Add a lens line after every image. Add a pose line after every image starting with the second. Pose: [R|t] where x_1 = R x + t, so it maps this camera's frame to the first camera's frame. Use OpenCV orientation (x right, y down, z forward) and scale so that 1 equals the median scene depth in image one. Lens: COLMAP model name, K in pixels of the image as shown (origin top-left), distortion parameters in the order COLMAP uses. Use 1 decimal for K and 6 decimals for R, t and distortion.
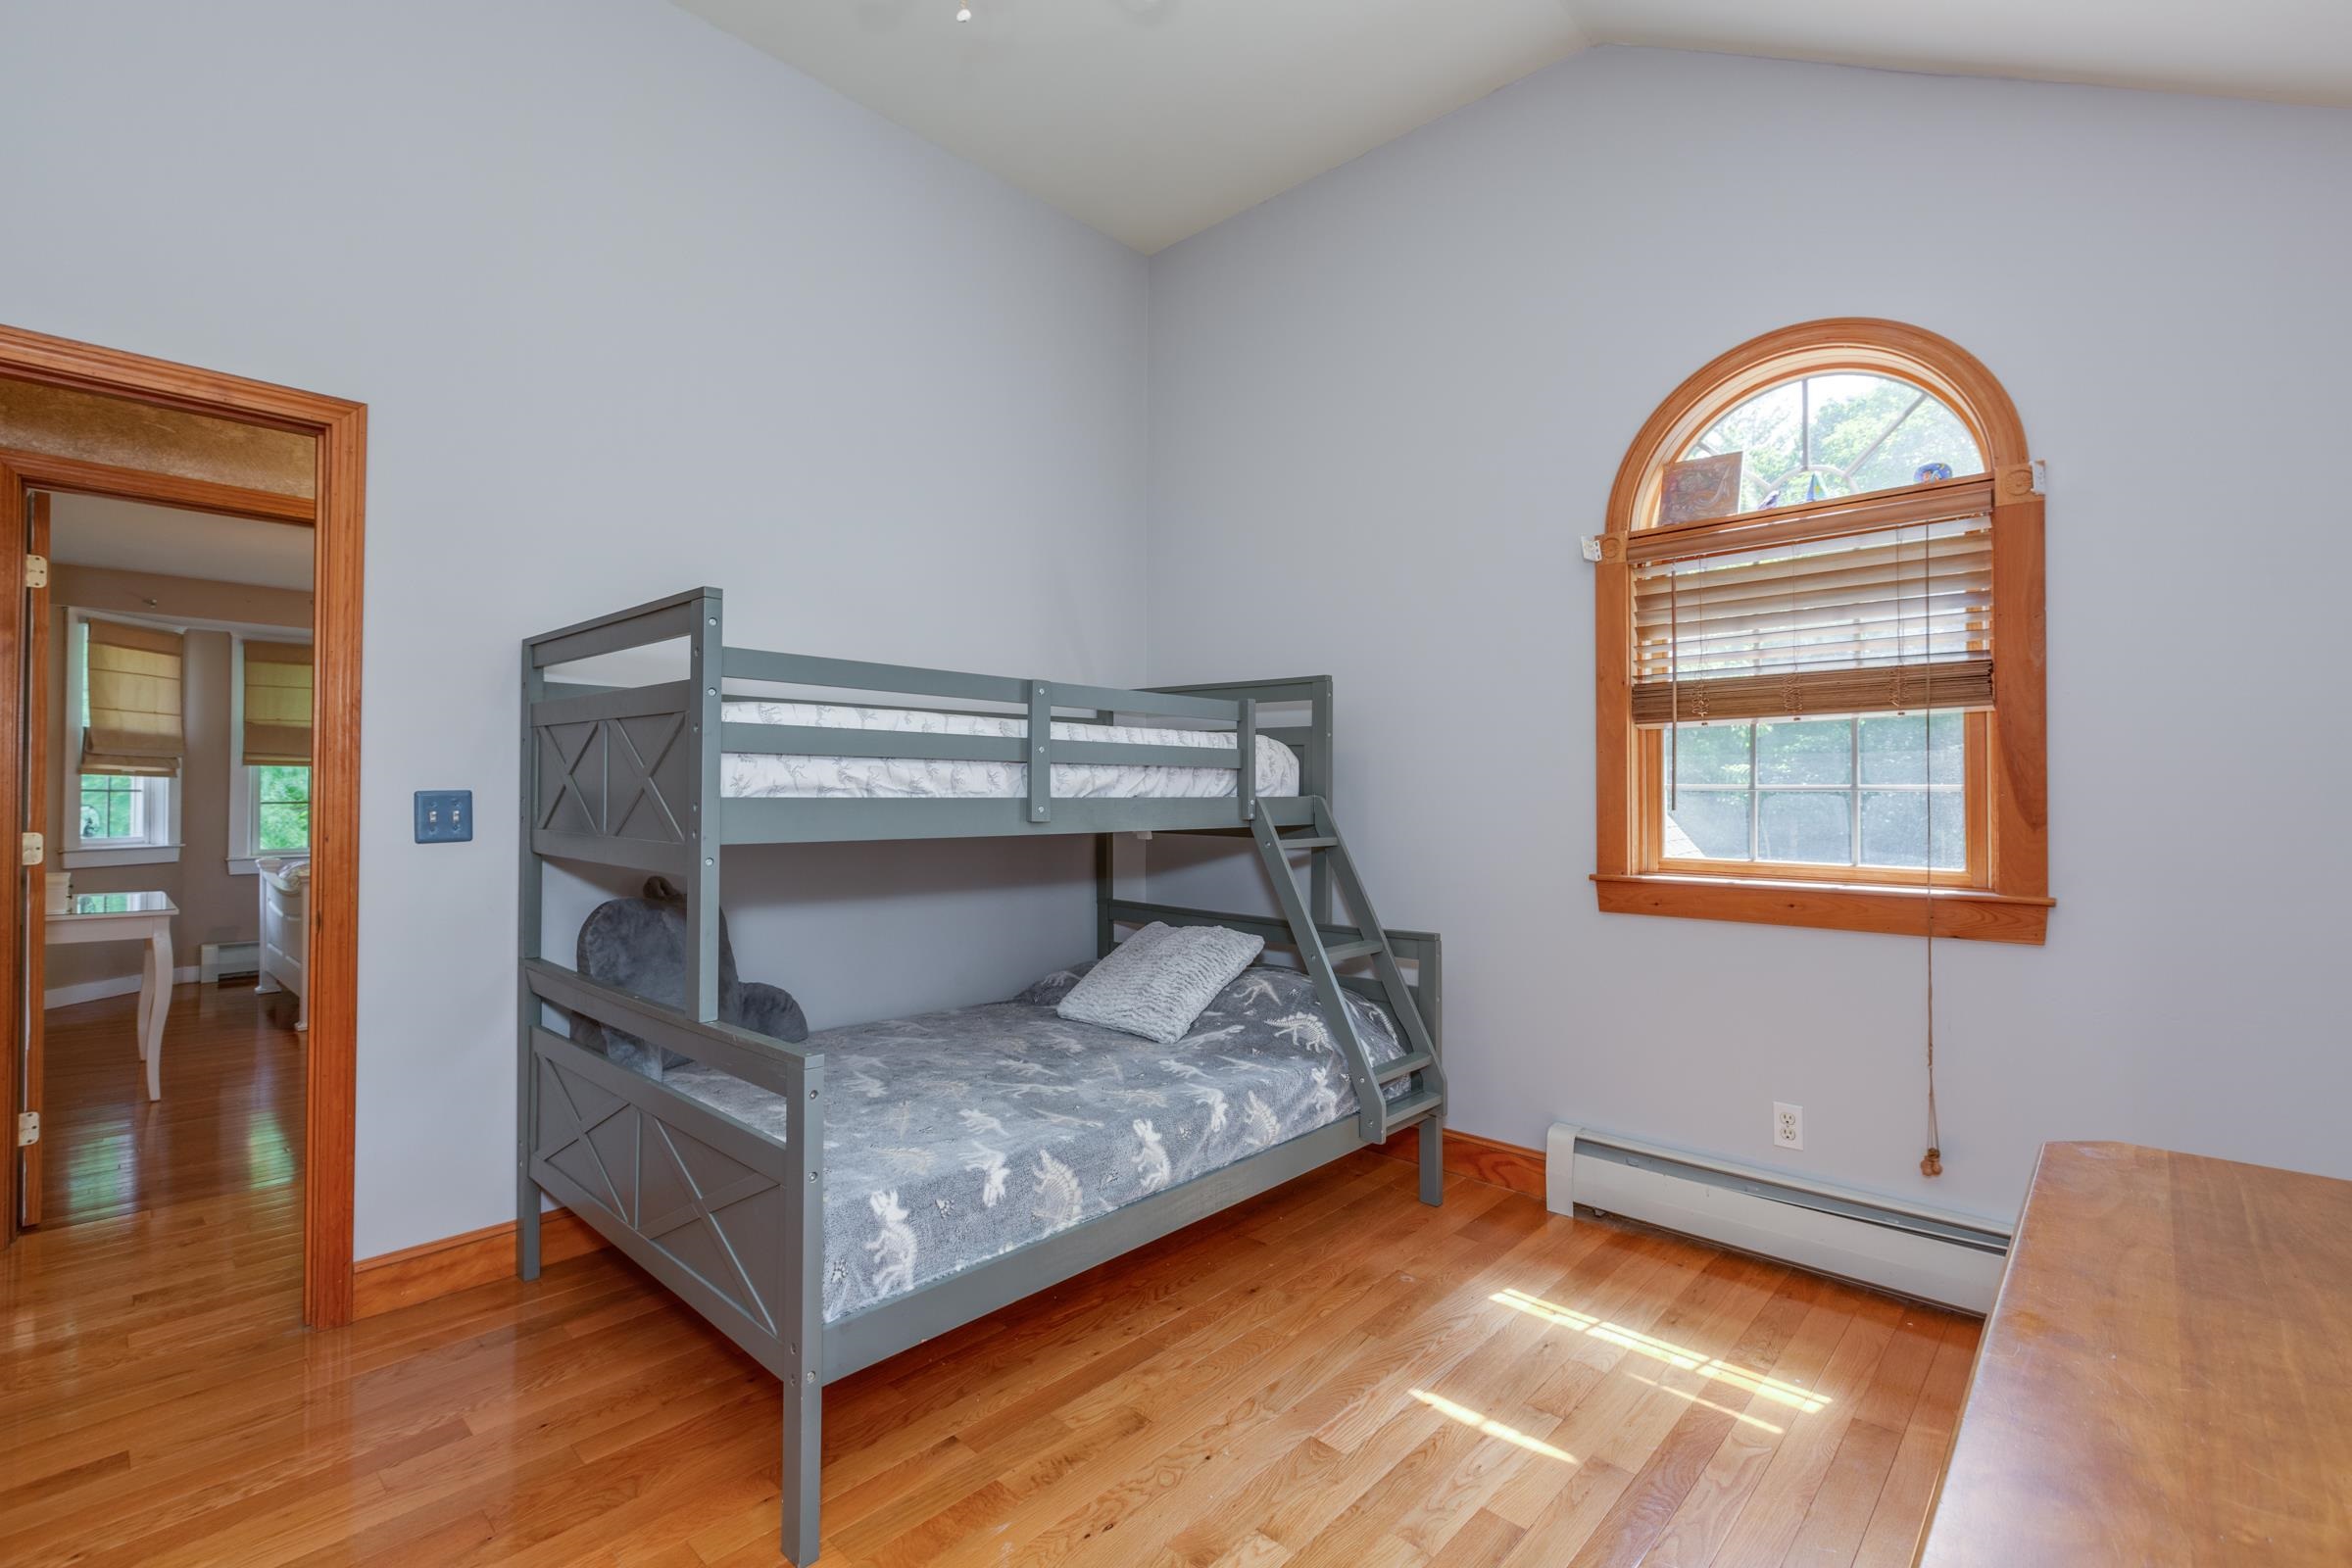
lens RADIAL K [[1061.6, 0, 1175.3], [0, 1061.6, 779.3], [0, 0, 1]] dist [0.000371, -0.001399]
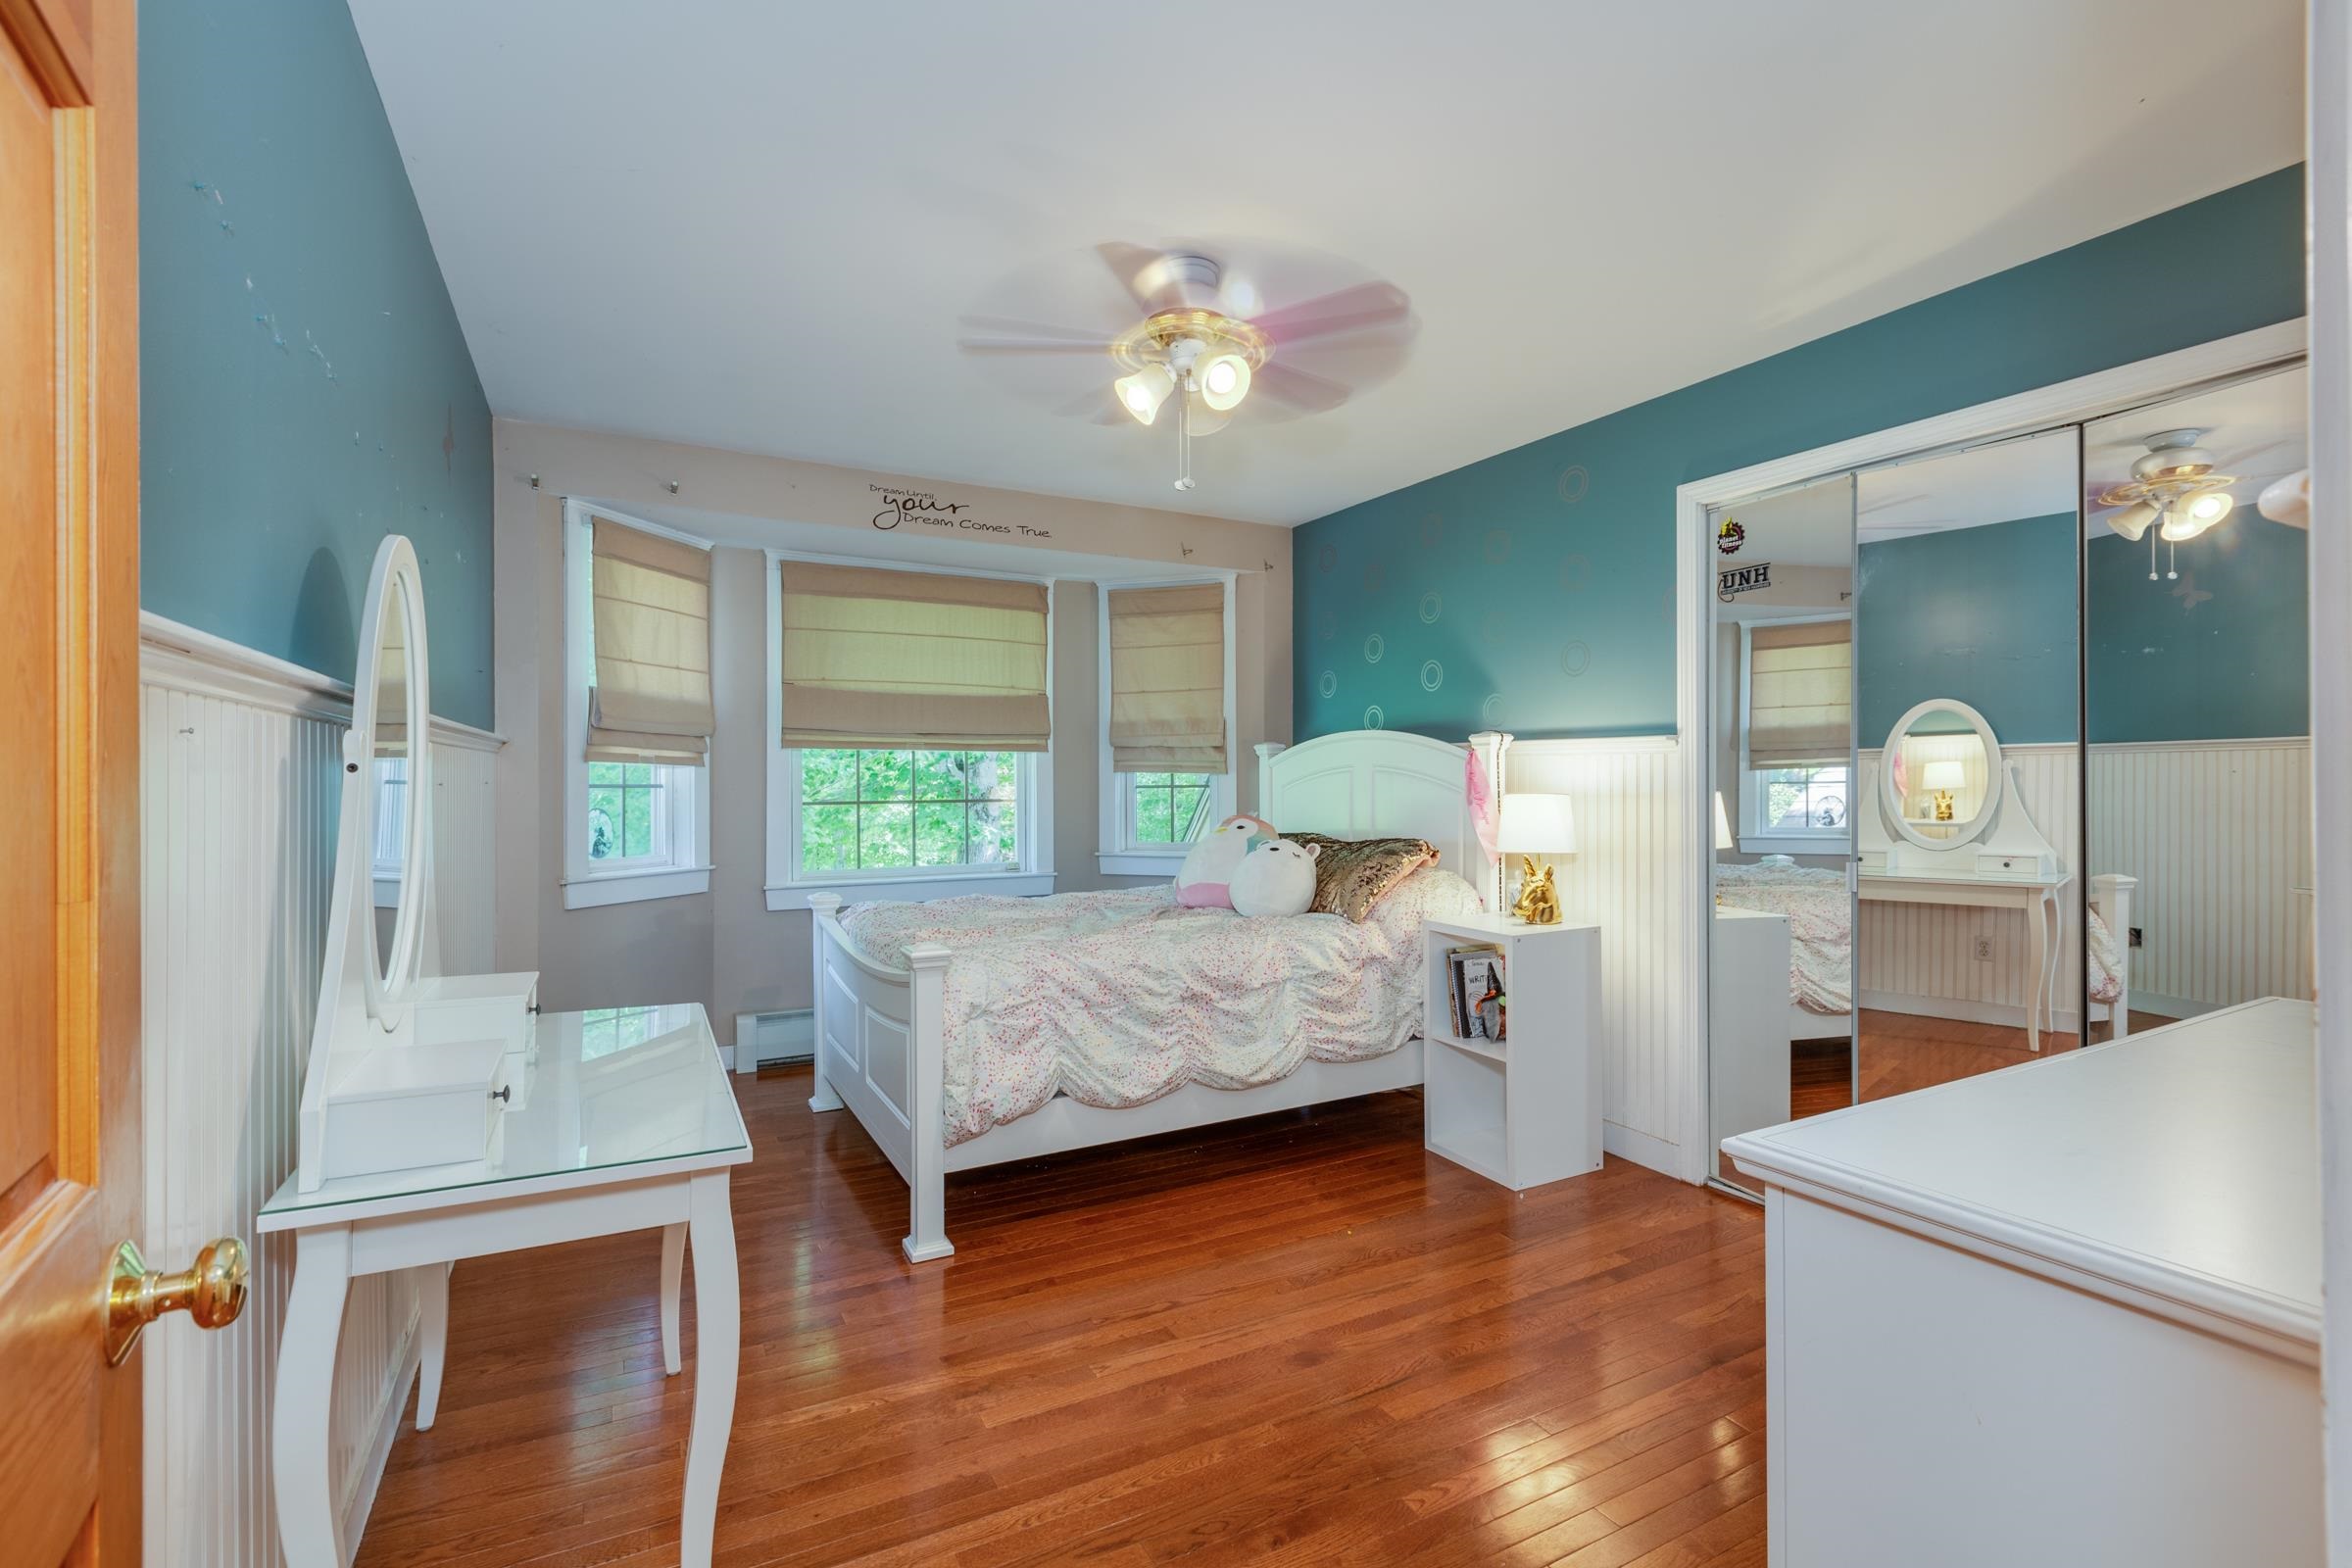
lens RADIAL K [[1061.6, 0, 1175.3], [0, 1061.6, 779.3], [0, 0, 1]] dist [0.000371, -0.001399]
pose [[0.947865, -0.003074, -0.318656, -0.454361], [0.006756, 0.999923, 0.010450, 0.001809], [0.318600, -0.012057, 0.947813, 0.467952]]
